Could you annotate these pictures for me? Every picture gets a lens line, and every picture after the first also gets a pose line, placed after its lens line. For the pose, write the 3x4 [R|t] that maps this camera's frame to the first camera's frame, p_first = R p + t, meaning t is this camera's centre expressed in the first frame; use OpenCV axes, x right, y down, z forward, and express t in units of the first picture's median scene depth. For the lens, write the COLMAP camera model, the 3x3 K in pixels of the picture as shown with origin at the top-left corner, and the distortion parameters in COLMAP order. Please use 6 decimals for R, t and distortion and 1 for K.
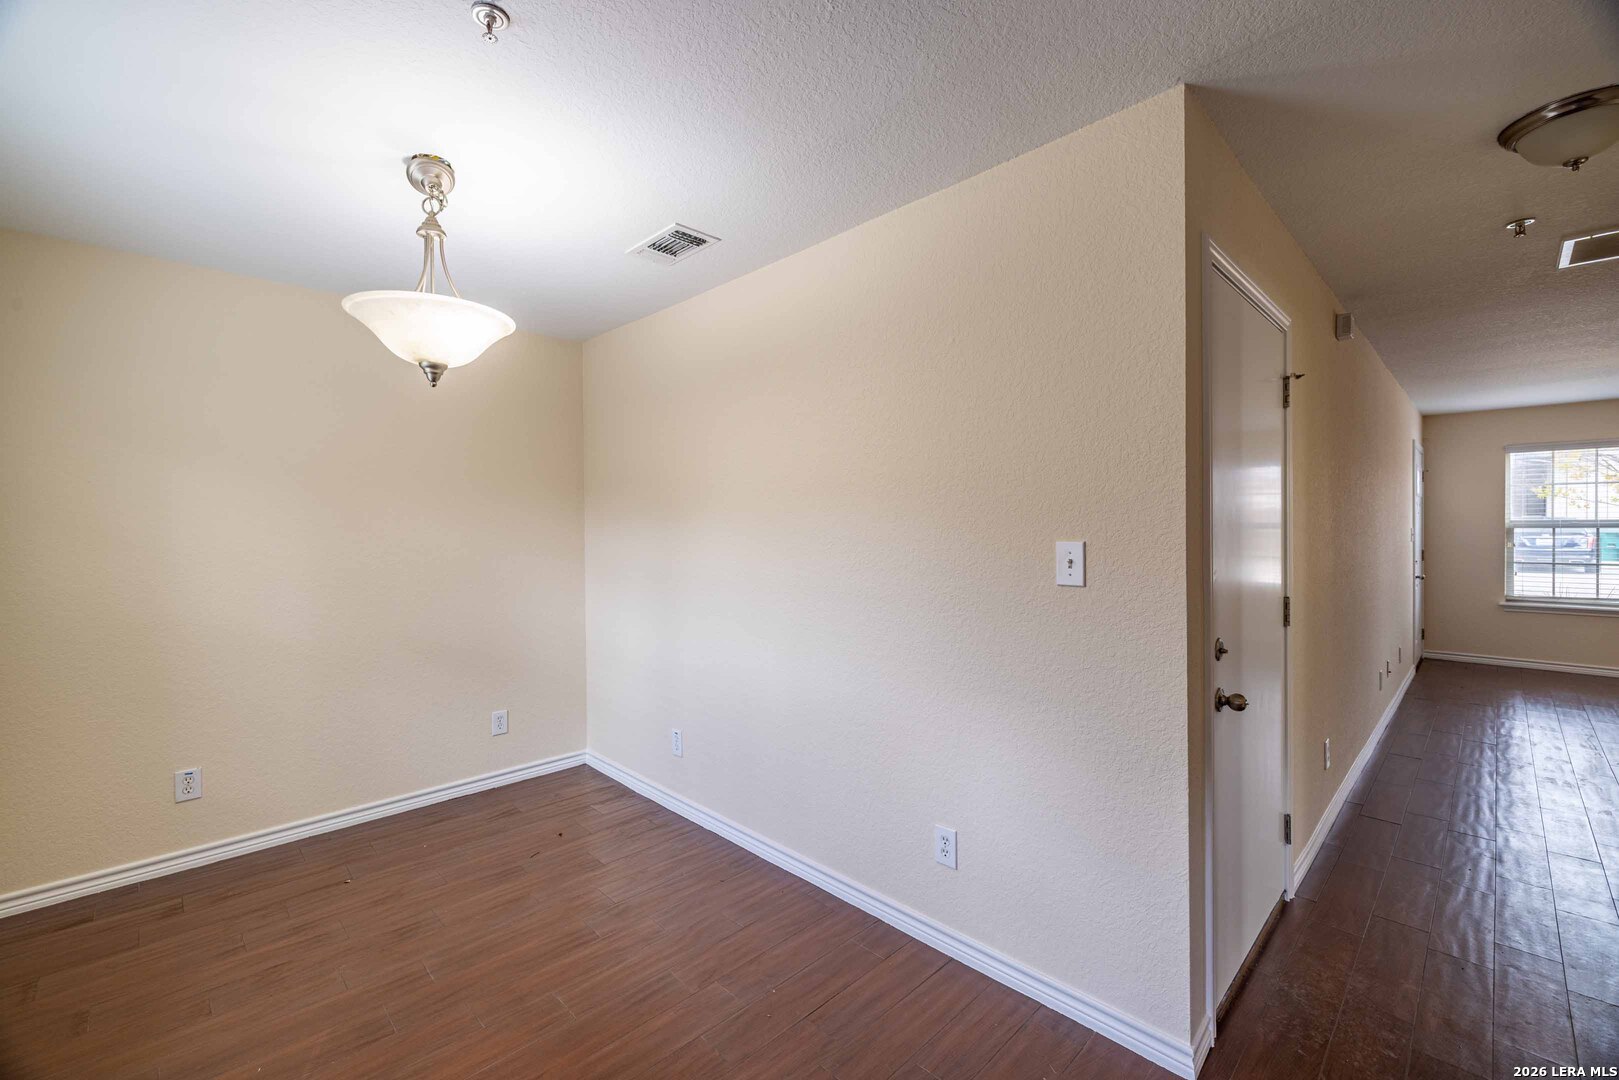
lens RADIAL K [[683.3, 0, 793.5], [0, 683.3, 529.0], [0, 0, 1]] dist [0.000368, 0.000396]
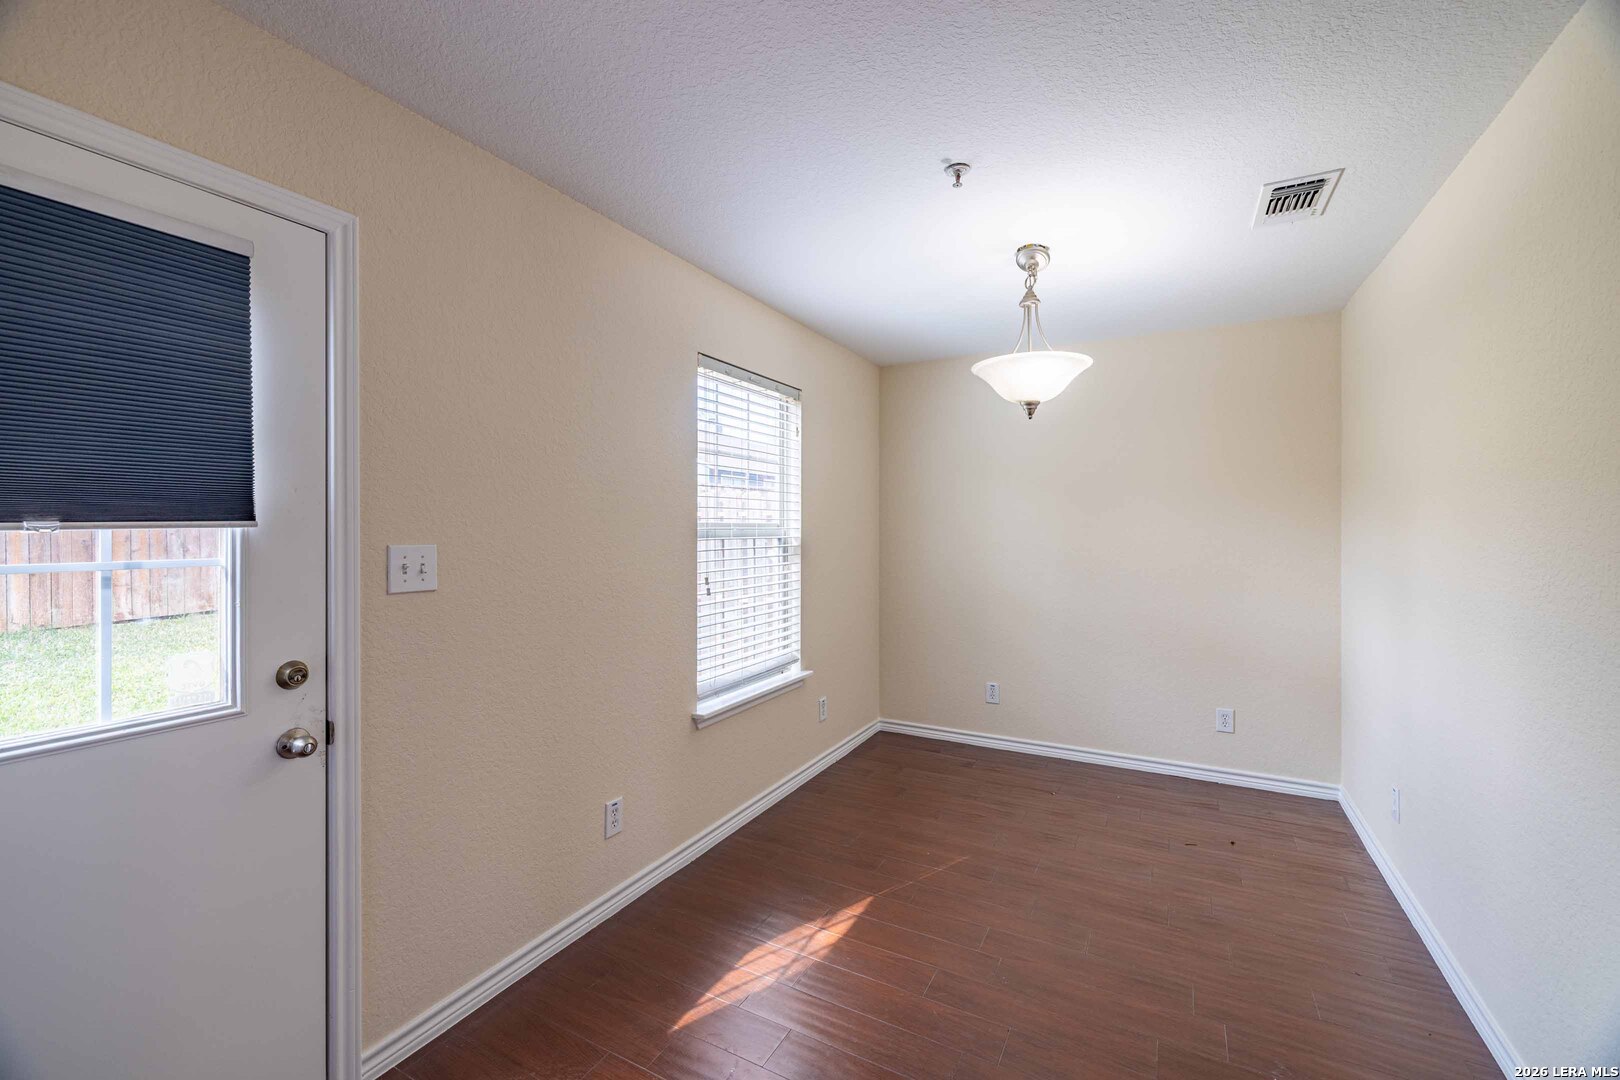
lens RADIAL K [[683.7, 0, 794.0], [0, 683.7, 529.0], [0, 0, 1]] dist [0.000368, 0.000396]
pose [[0.287922, 0.014949, -0.957537, 0.548909], [-0.006424, 0.999886, 0.013678, -0.010731], [0.957632, 0.002213, 0.287985, 0.168549]]
